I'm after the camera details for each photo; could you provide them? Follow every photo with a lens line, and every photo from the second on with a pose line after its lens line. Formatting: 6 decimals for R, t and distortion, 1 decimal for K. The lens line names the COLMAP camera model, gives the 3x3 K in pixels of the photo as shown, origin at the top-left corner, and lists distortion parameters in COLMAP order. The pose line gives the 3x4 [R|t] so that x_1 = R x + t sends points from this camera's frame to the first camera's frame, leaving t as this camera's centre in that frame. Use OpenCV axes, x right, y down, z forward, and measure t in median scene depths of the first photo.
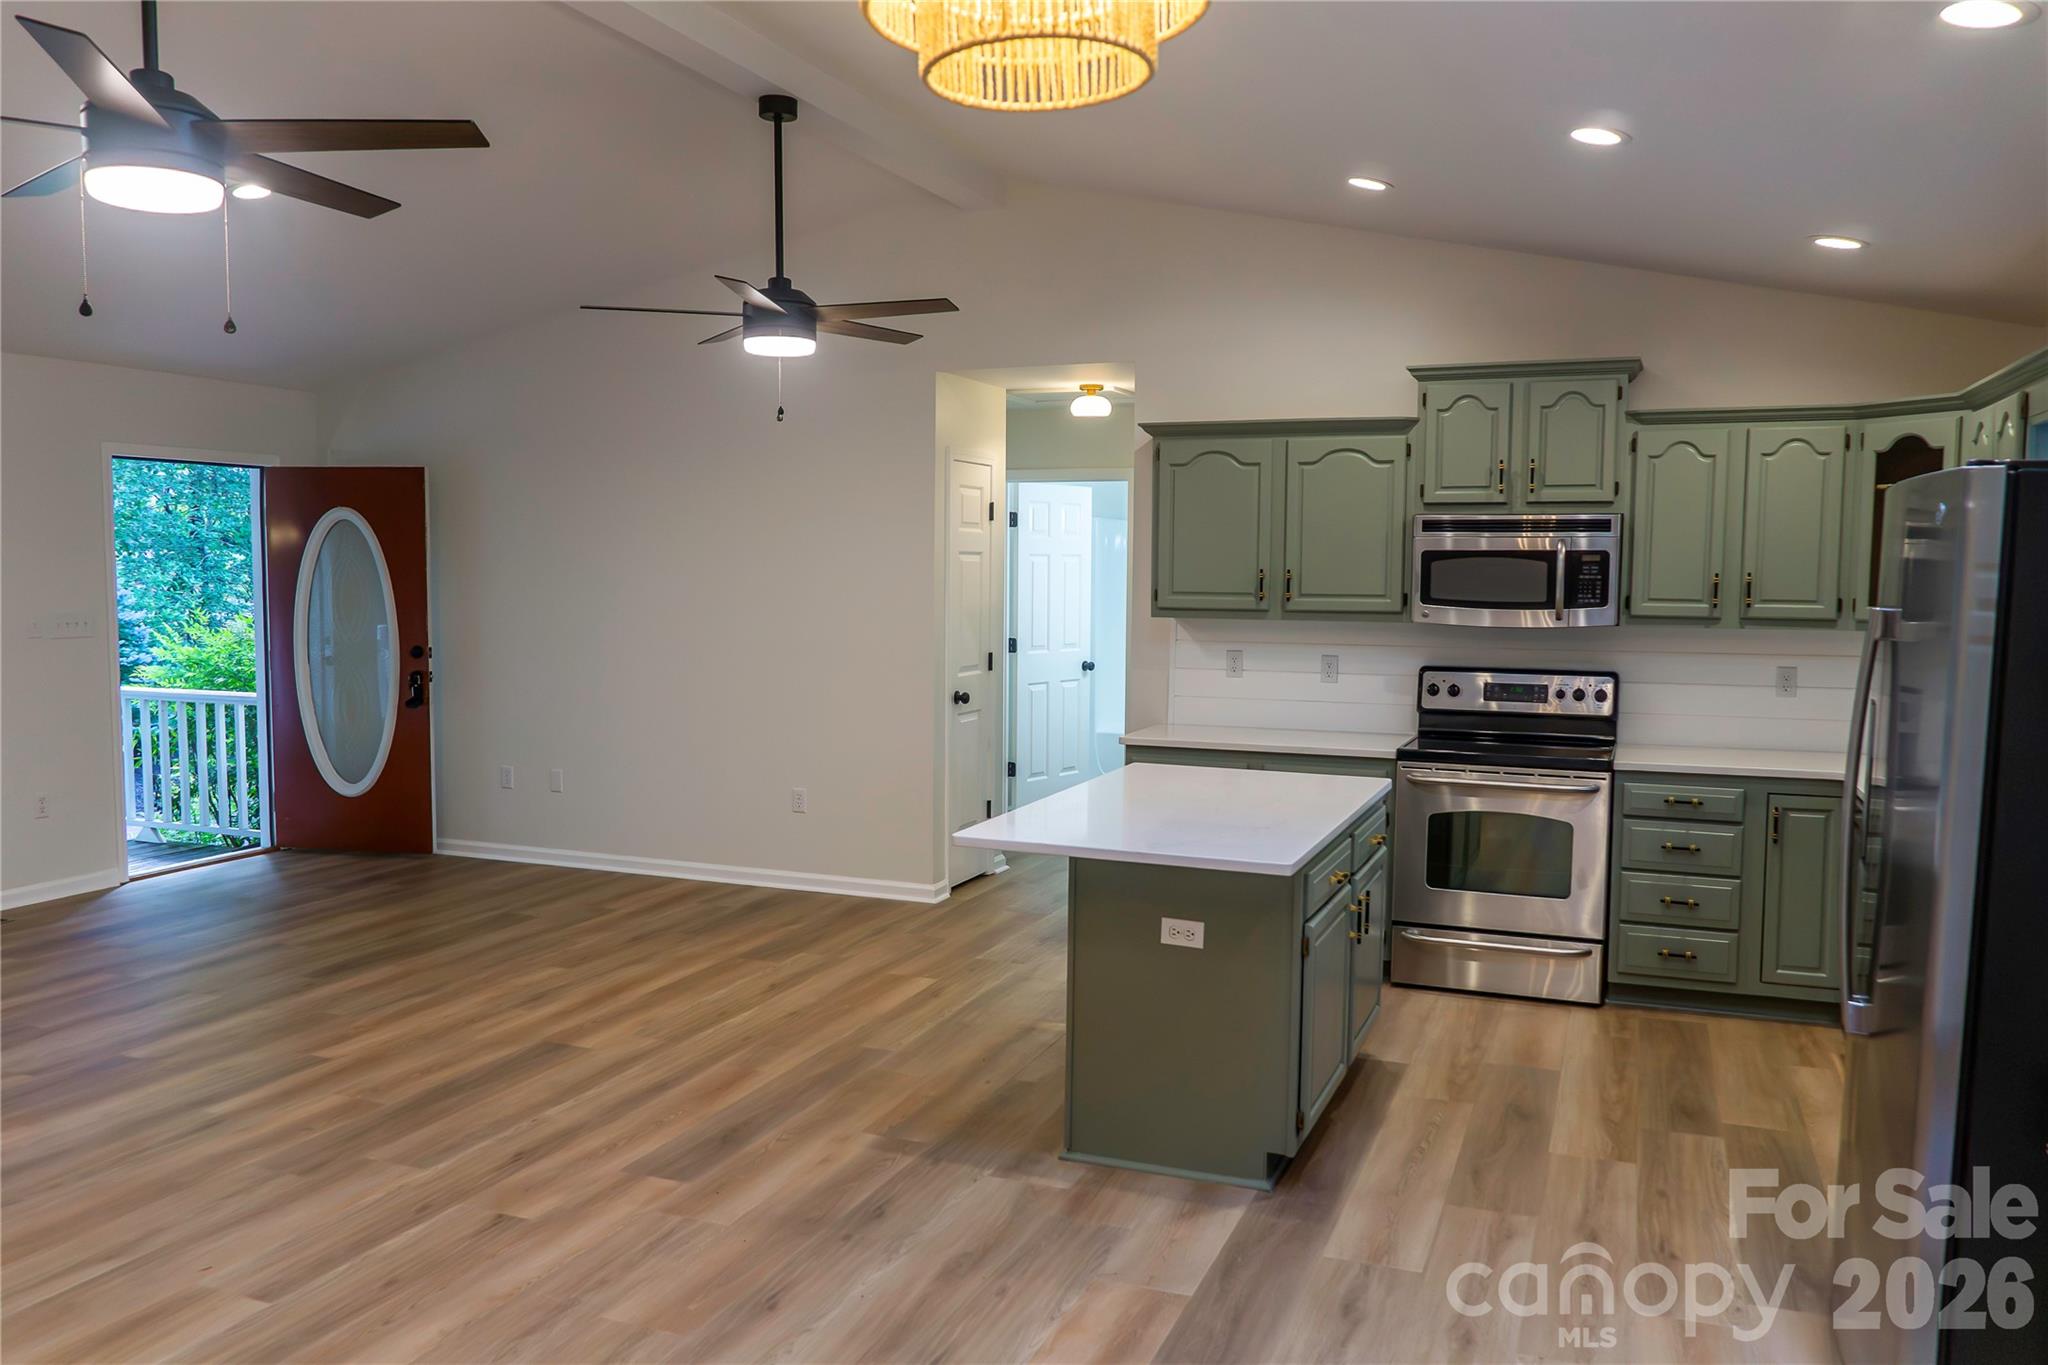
lens RADIAL K [[1558.2, 0, 1019.4], [0, 1558.2, 677.8], [0, 0, 1]] dist [-0.012072, -0.005563]
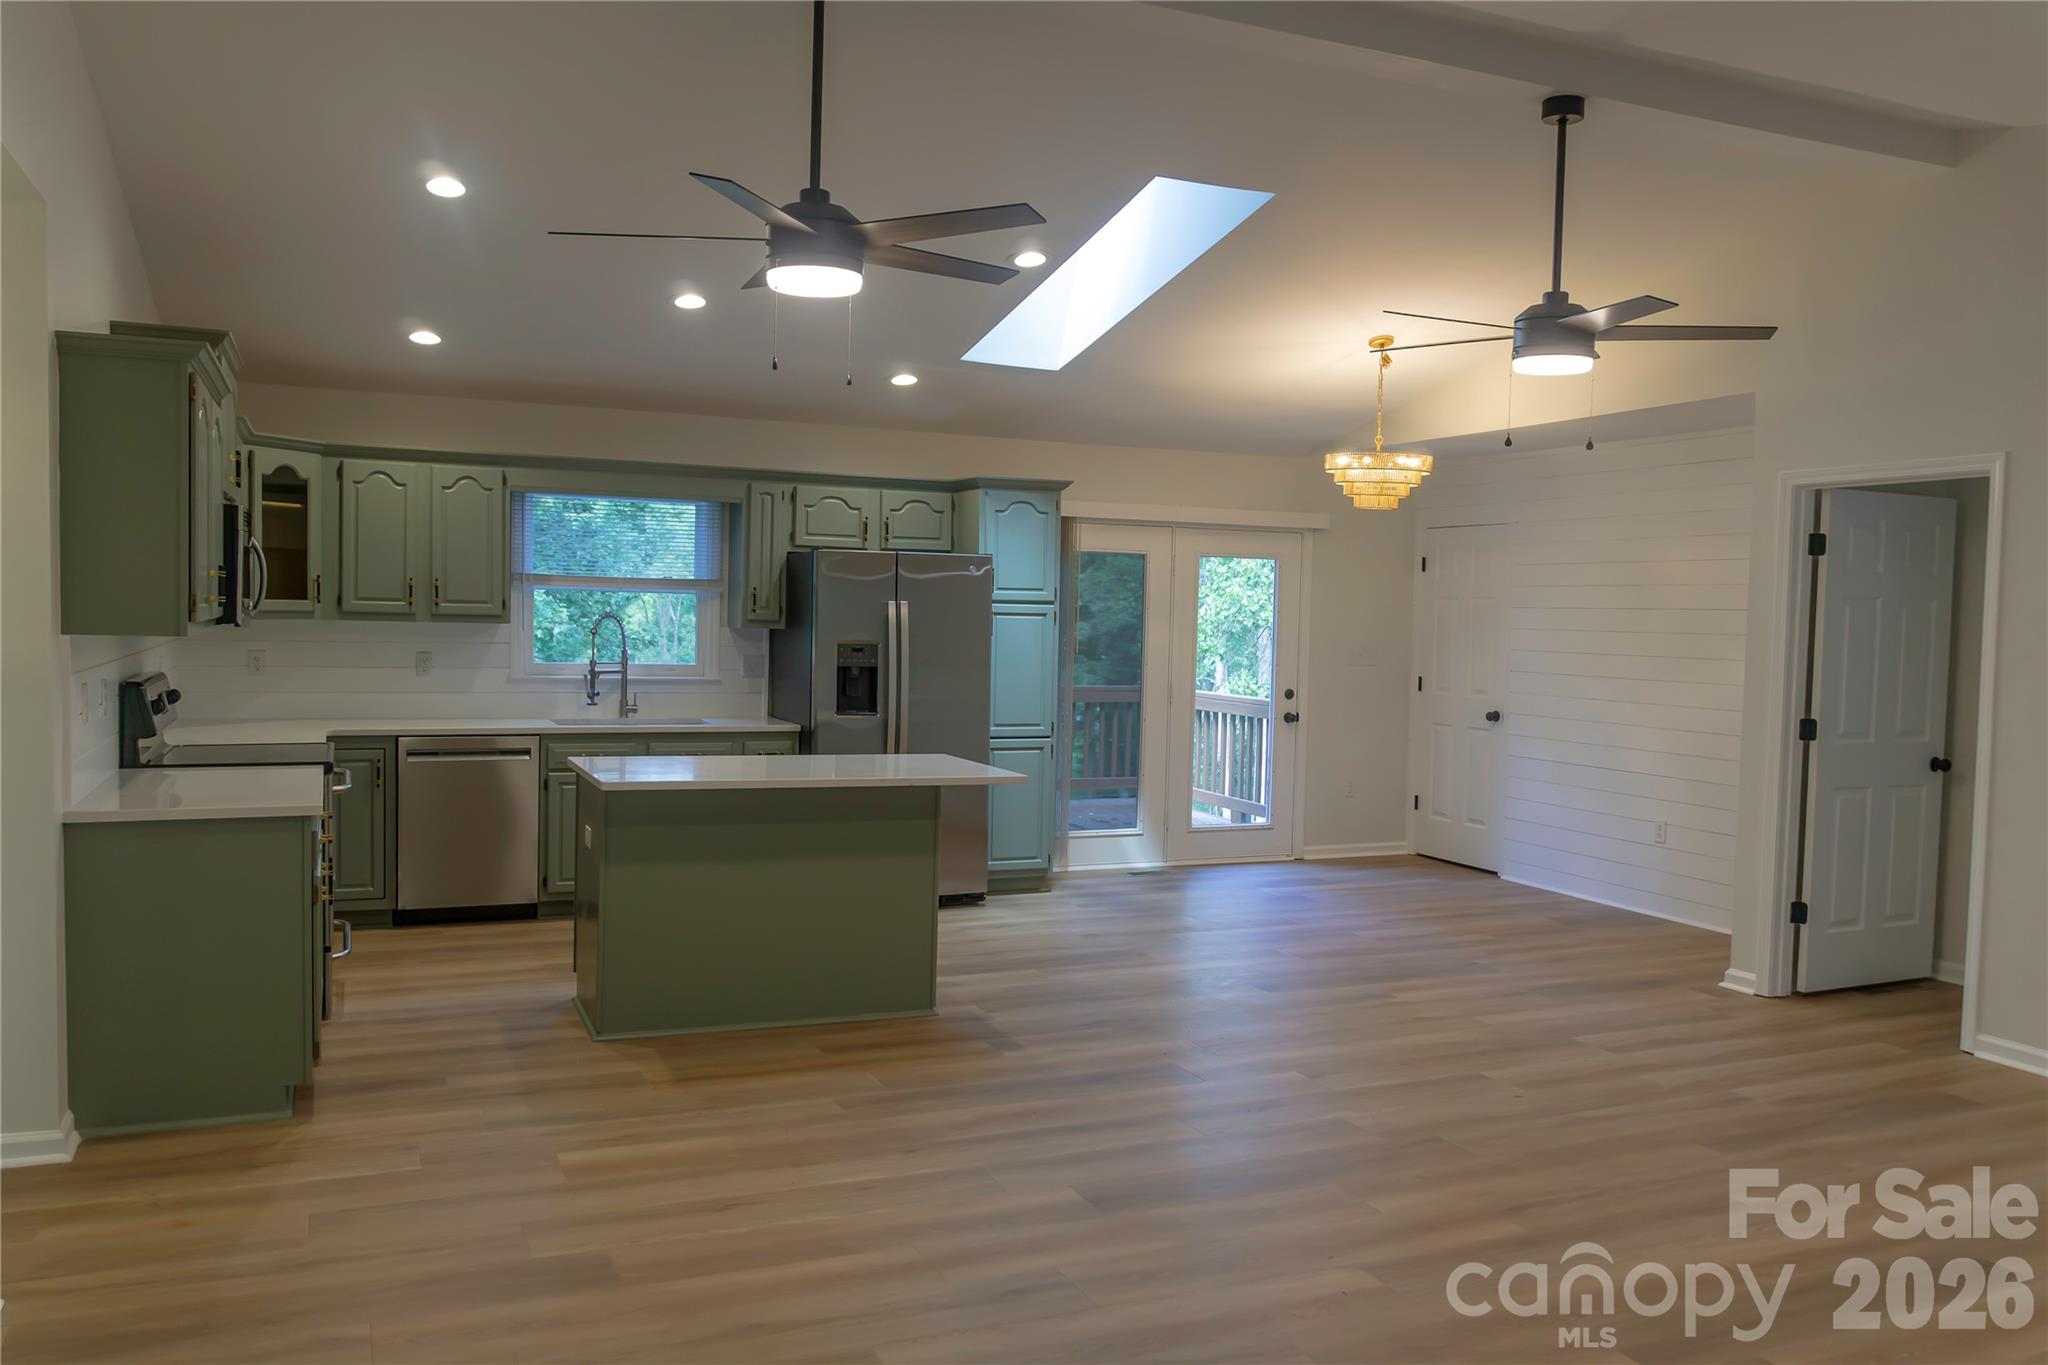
lens RADIAL K [[1558.2, 0, 1010.5], [0, 1558.2, 693.6], [0, 0, 1]] dist [-0.012072, -0.005563]
pose [[-0.710124, -0.063689, 0.701190, -0.751179], [0.017994, 0.993933, 0.108502, -0.095500], [-0.703847, 0.089666, -0.704670, 1.472875]]
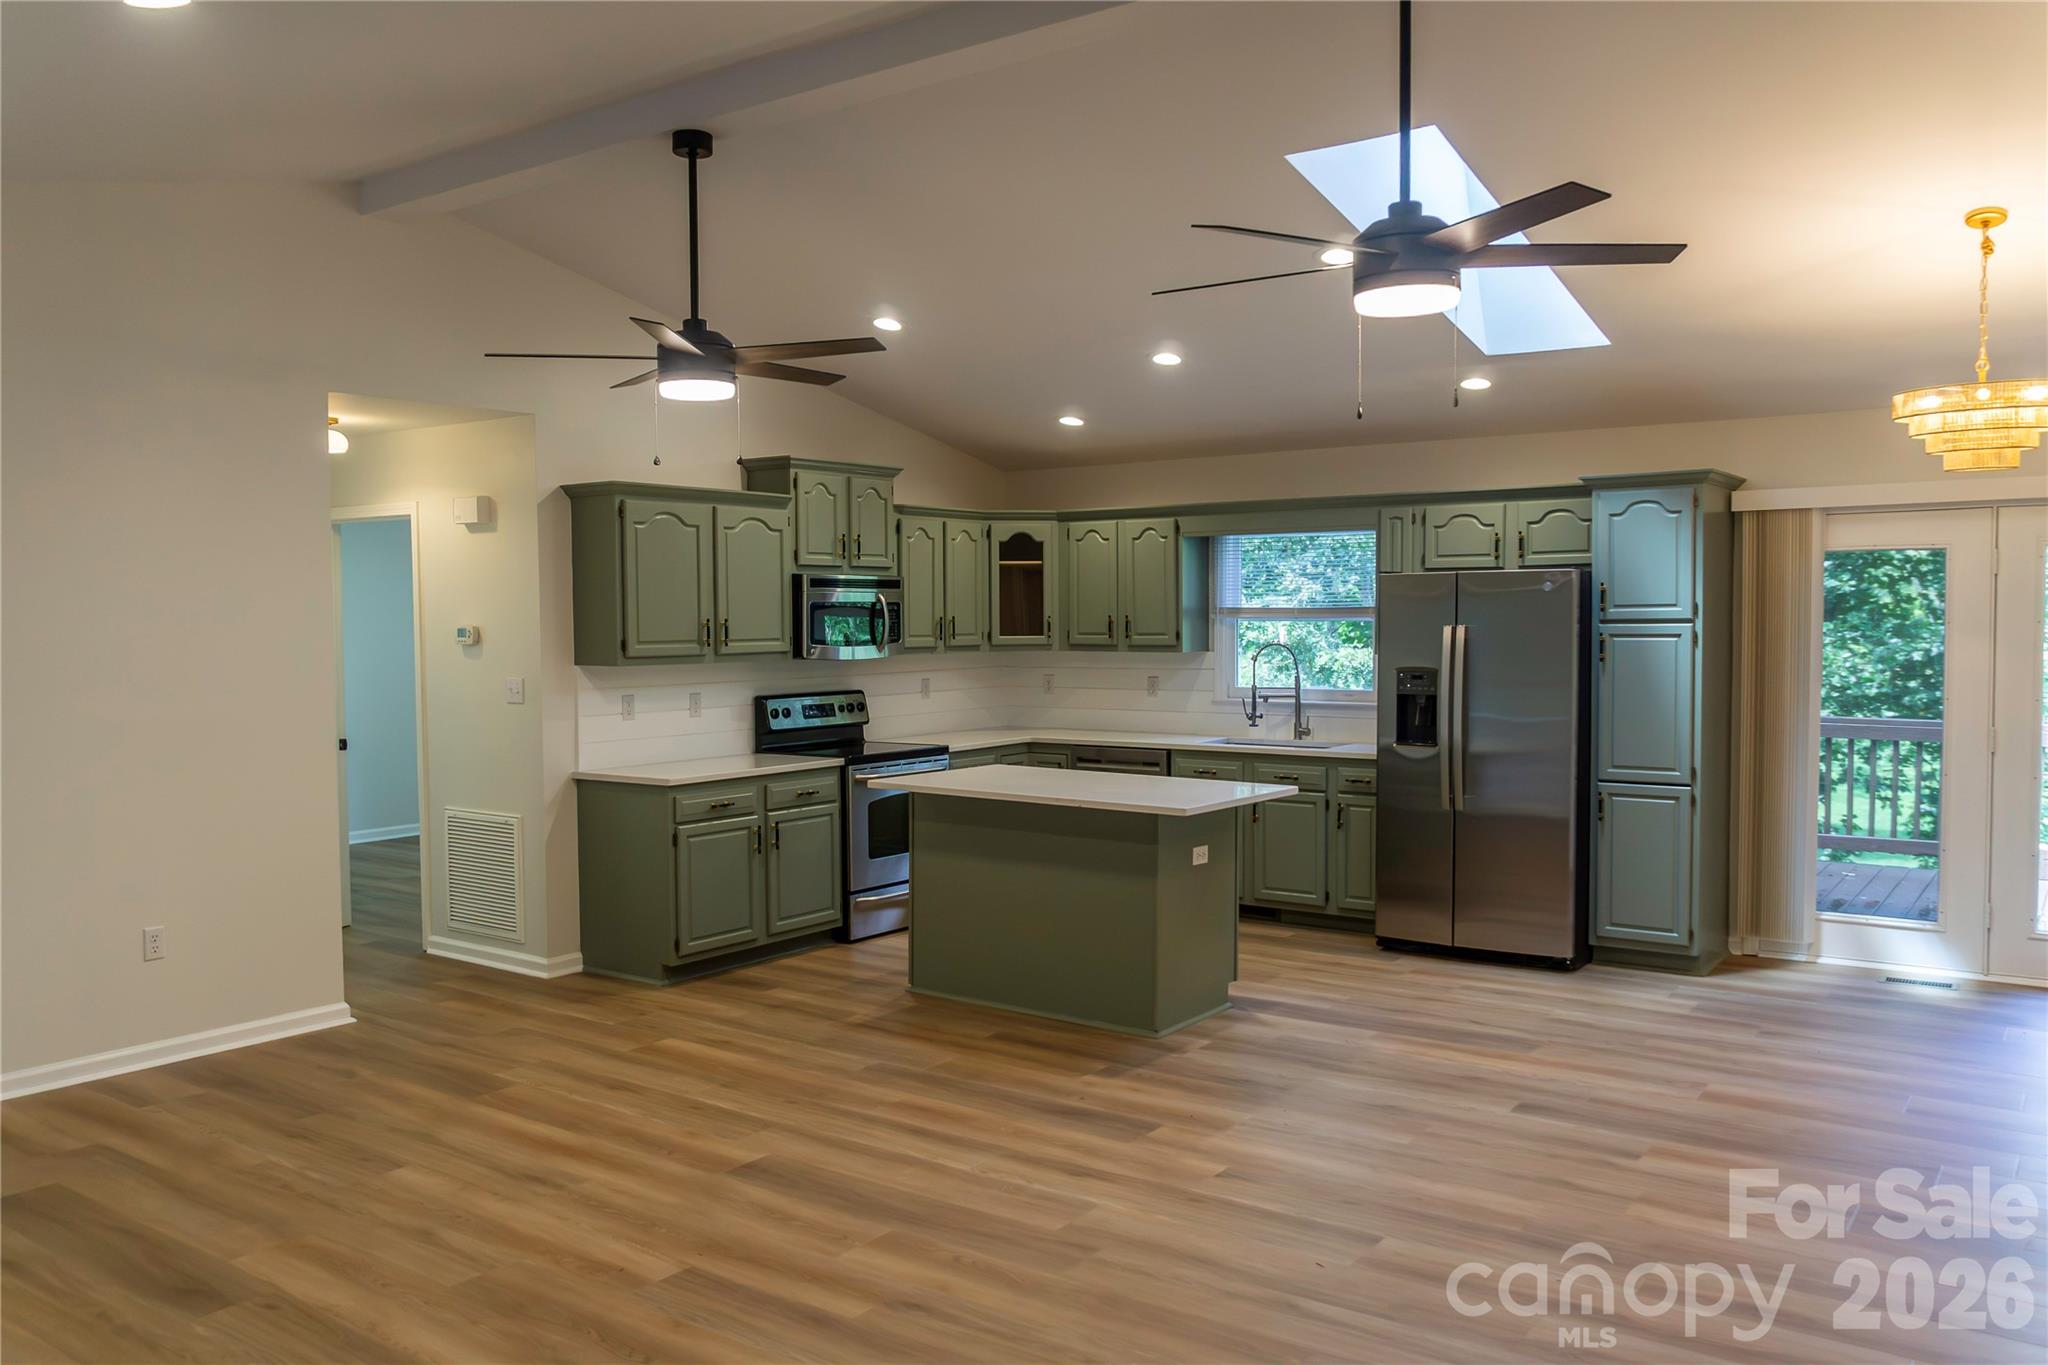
lens RADIAL K [[1558.2, 0, 1023.6], [0, 1558.2, 682.0], [0, 0, 1]] dist [-0.012072, -0.005563]
pose [[0.248603, -0.052970, 0.967156, -1.037319], [0.076932, 0.996429, 0.034798, -0.053303], [-0.965545, 0.065755, 0.251790, 0.574640]]
